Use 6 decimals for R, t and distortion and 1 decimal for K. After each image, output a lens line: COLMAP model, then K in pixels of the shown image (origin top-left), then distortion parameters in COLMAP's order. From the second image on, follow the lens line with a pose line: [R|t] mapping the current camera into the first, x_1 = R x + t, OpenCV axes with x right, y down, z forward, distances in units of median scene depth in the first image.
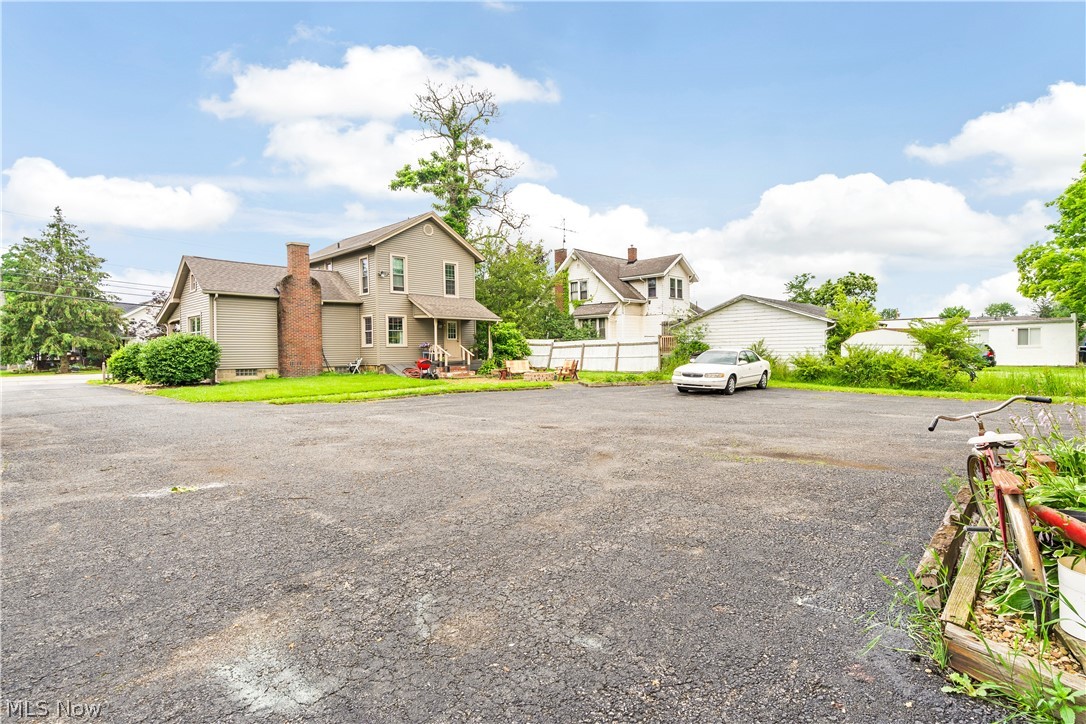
lens RADIAL K [[554.4, 0, 590.1], [0, 554.4, 358.9], [0, 0, 1]] dist [0.000236, -0.000137]
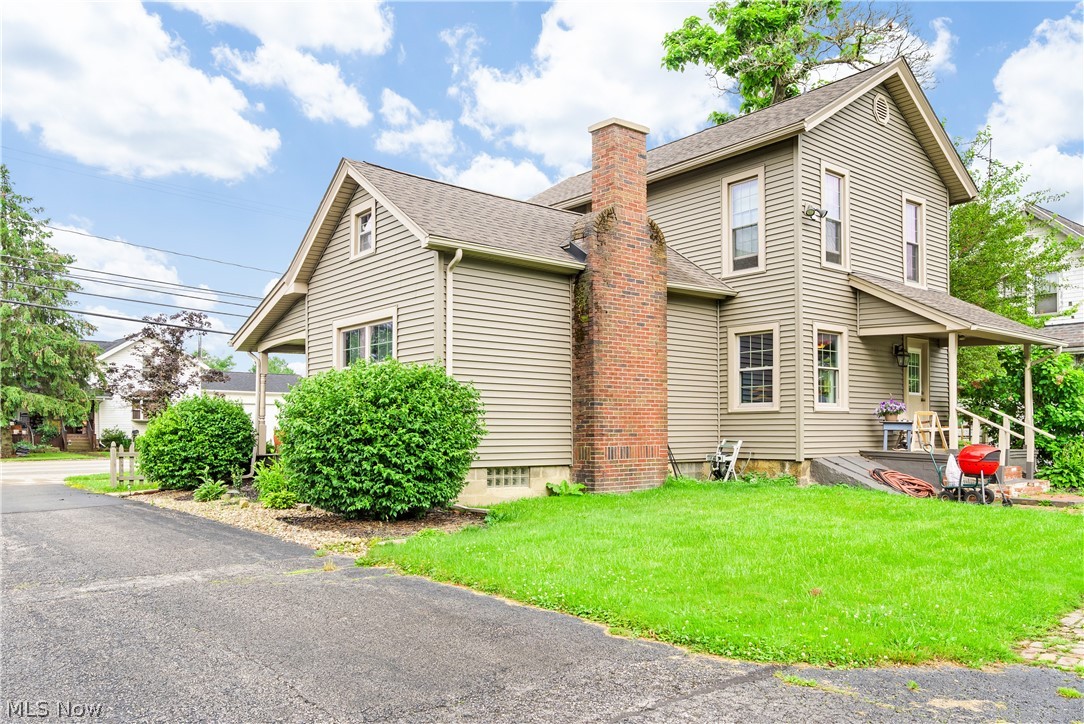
lens RADIAL K [[805.2, 0, 536.0], [0, 805.2, 425.8], [0, 0, 1]] dist [0.001203, 0.000216]
pose [[0.987898, 0.010939, -0.154716, -0.460726], [-0.013764, 0.999757, -0.017198, 0.000168], [0.154490, 0.019120, 0.987809, 0.433033]]
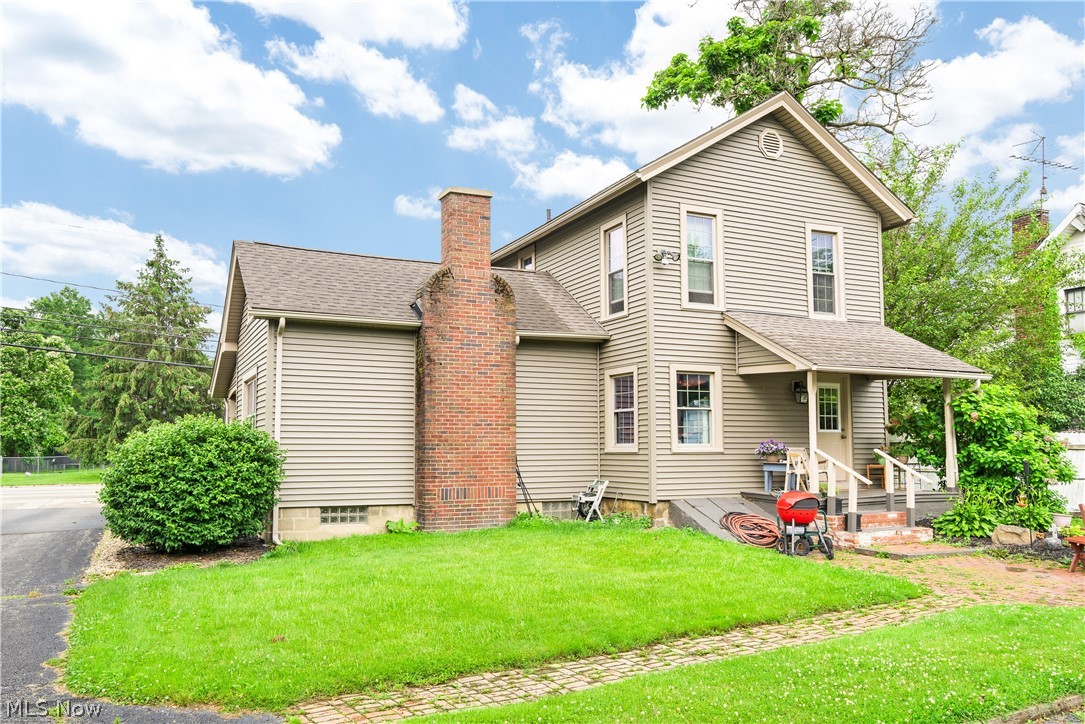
lens RADIAL K [[802.2, 0, 516.5], [0, 802.2, 402.4], [0, 0, 1]] dist [0.003900, 0.001774]
pose [[0.912392, -0.011691, -0.409150, -0.238913], [-0.015570, 0.997877, -0.063234, -0.019189], [0.409021, 0.064065, 0.910273, 0.460055]]
